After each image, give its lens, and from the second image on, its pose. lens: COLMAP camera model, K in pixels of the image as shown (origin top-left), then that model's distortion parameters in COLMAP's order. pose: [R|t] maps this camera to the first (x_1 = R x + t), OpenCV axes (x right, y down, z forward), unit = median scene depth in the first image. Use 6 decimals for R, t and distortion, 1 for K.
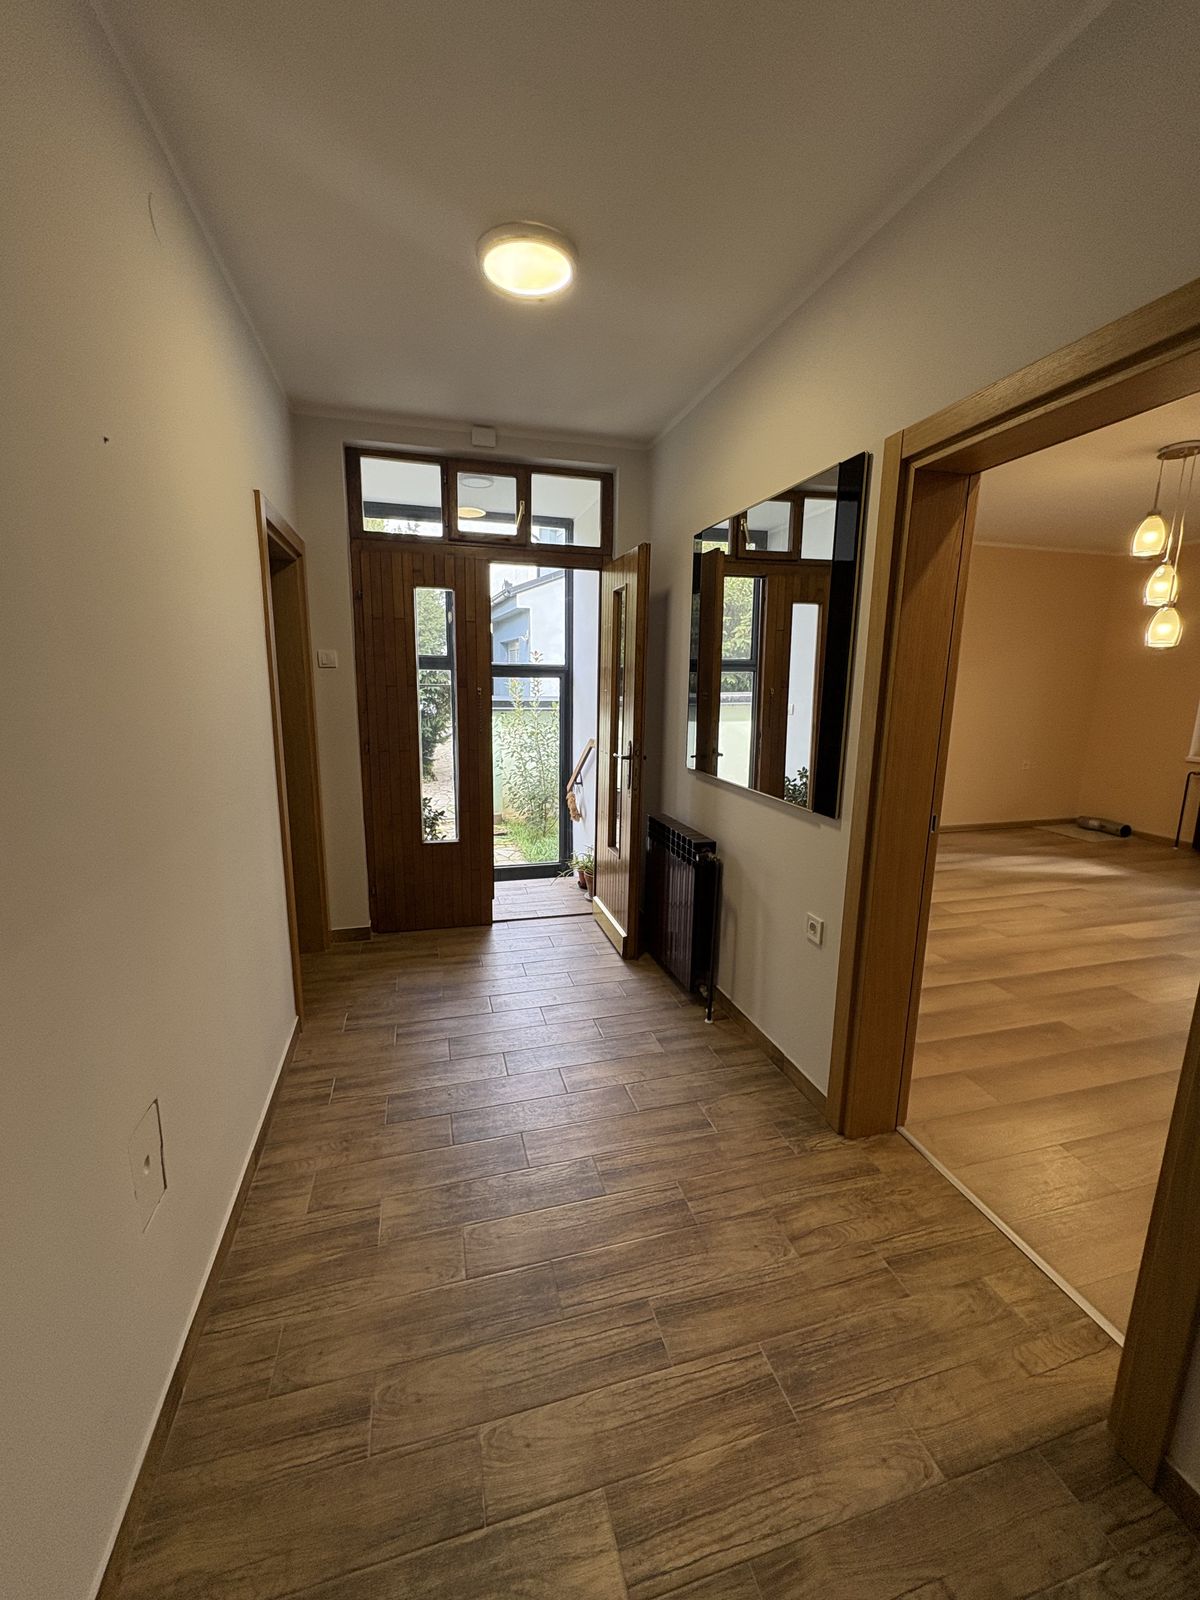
lens RADIAL K [[635.6, 0, 598.5], [0, 635.6, 803.2], [0, 0, 1]] dist [0.000012, -0.000052]
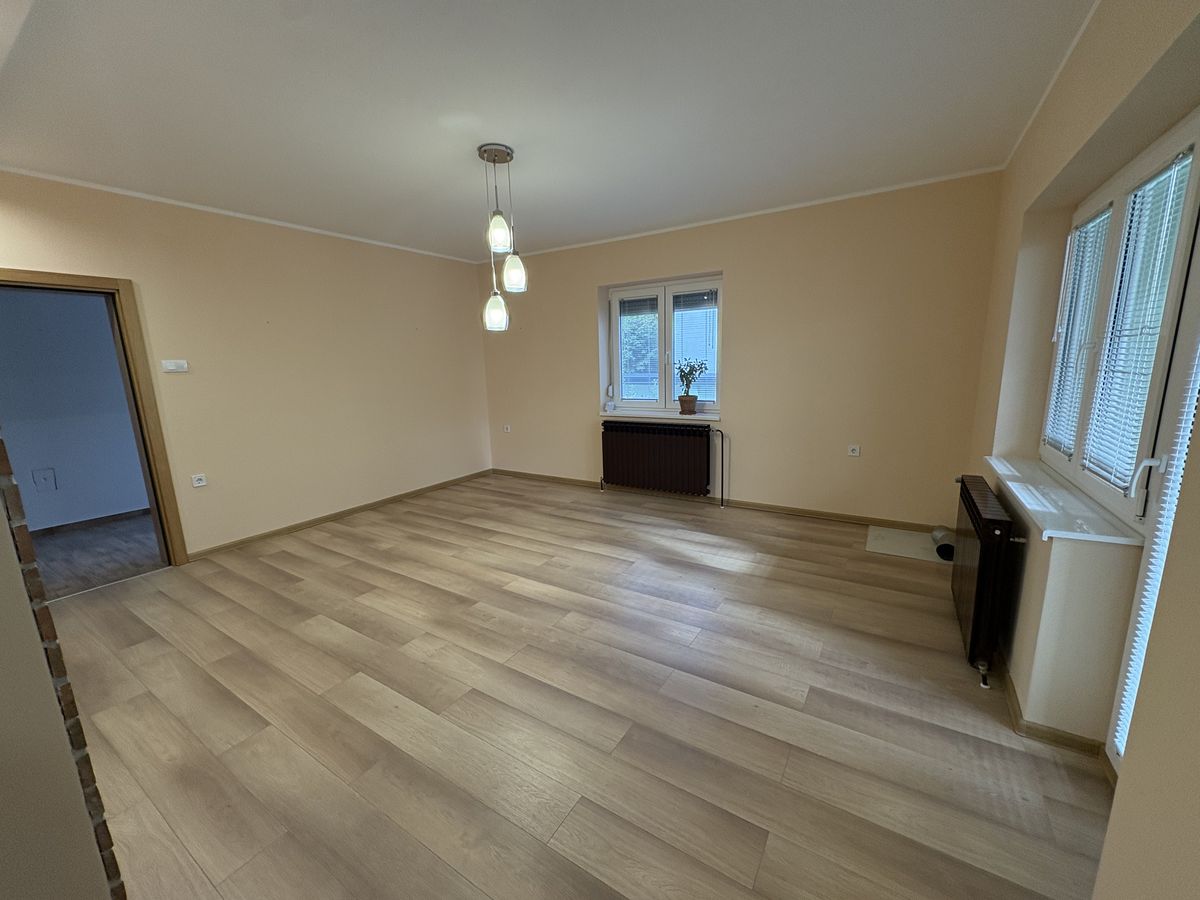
lens RADIAL K [[476.7, 0, 604.0], [0, 476.7, 459.5], [0, 0, 1]] dist [0.000012, -0.000052]
pose [[0.671176, 0.121898, -0.731207, 1.594012], [-0.108983, 0.991895, 0.065321, -0.092851], [0.733243, 0.035848, 0.679021, 0.555310]]
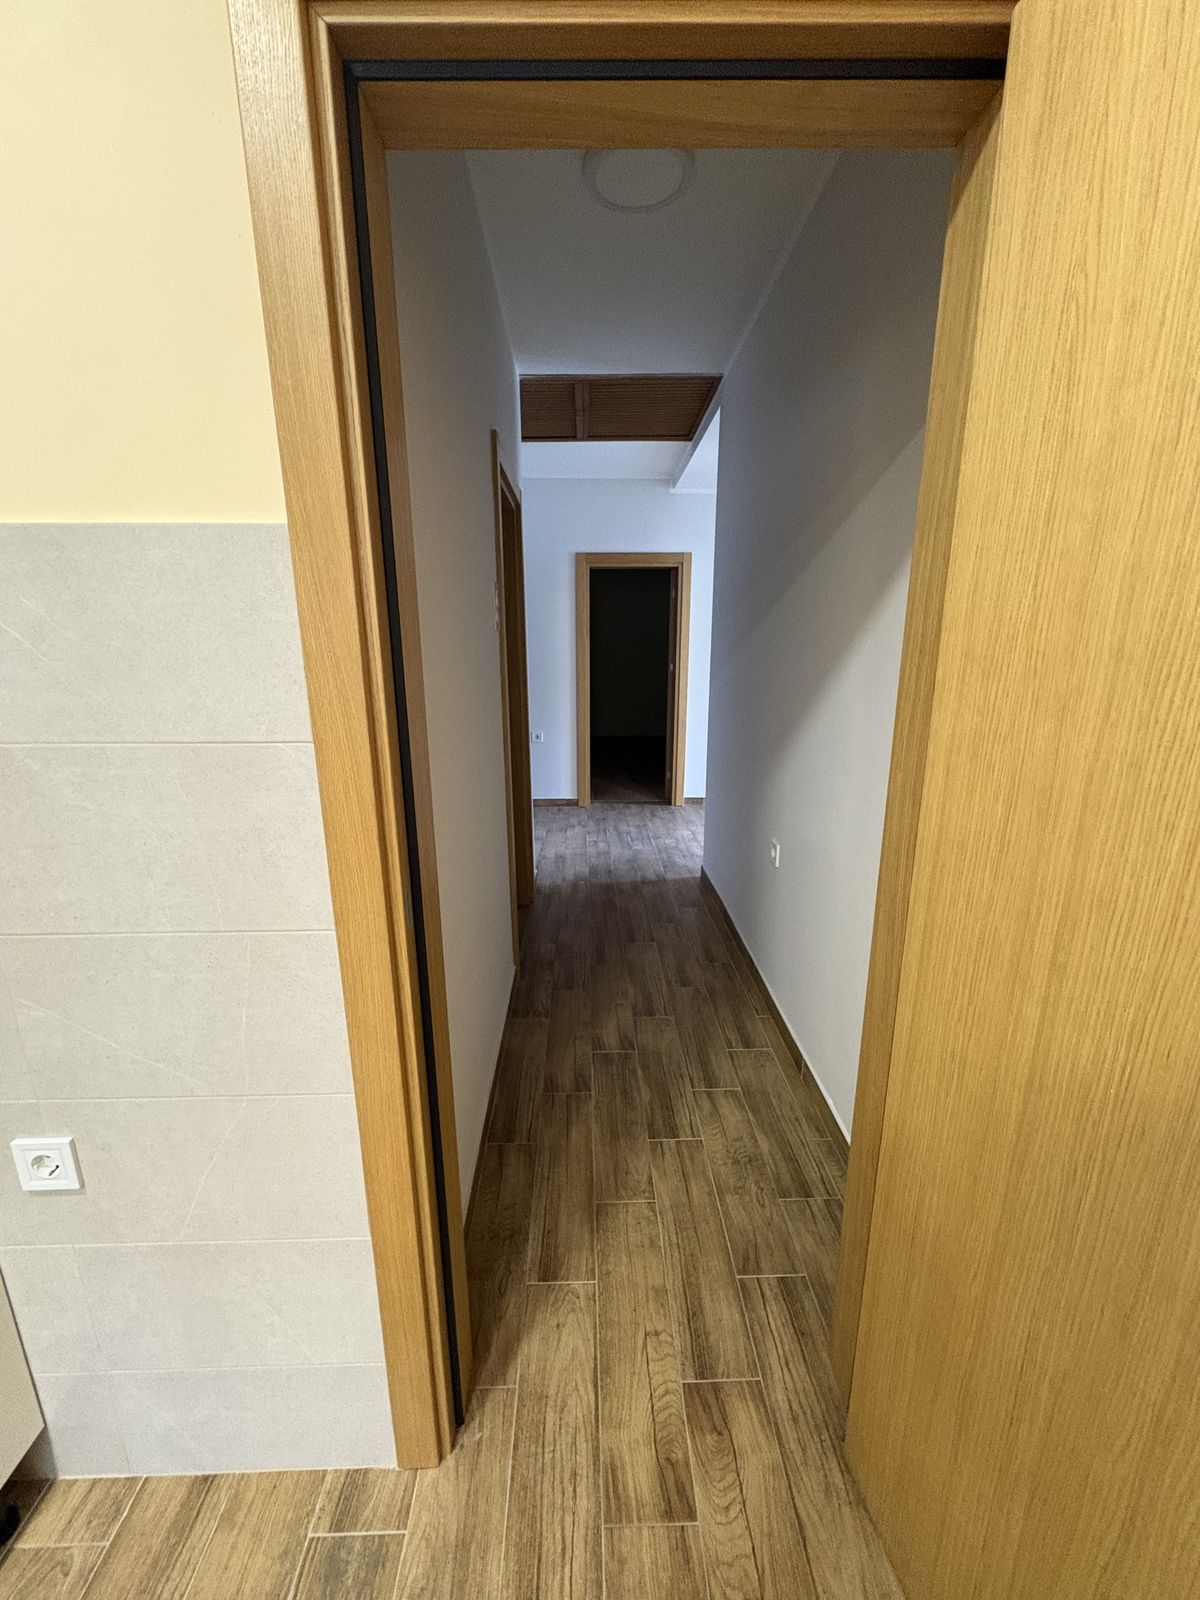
lens RADIAL K [[635.6, 0, 594.7], [0, 635.6, 799.0], [0, 0, 1]] dist [0.000012, -0.000052]
pose [[0.260410, -0.262991, 0.928990, -0.218801], [0.186088, 0.957818, 0.218989, -0.062837], [-0.947395, 0.115847, 0.298365, 0.323054]]
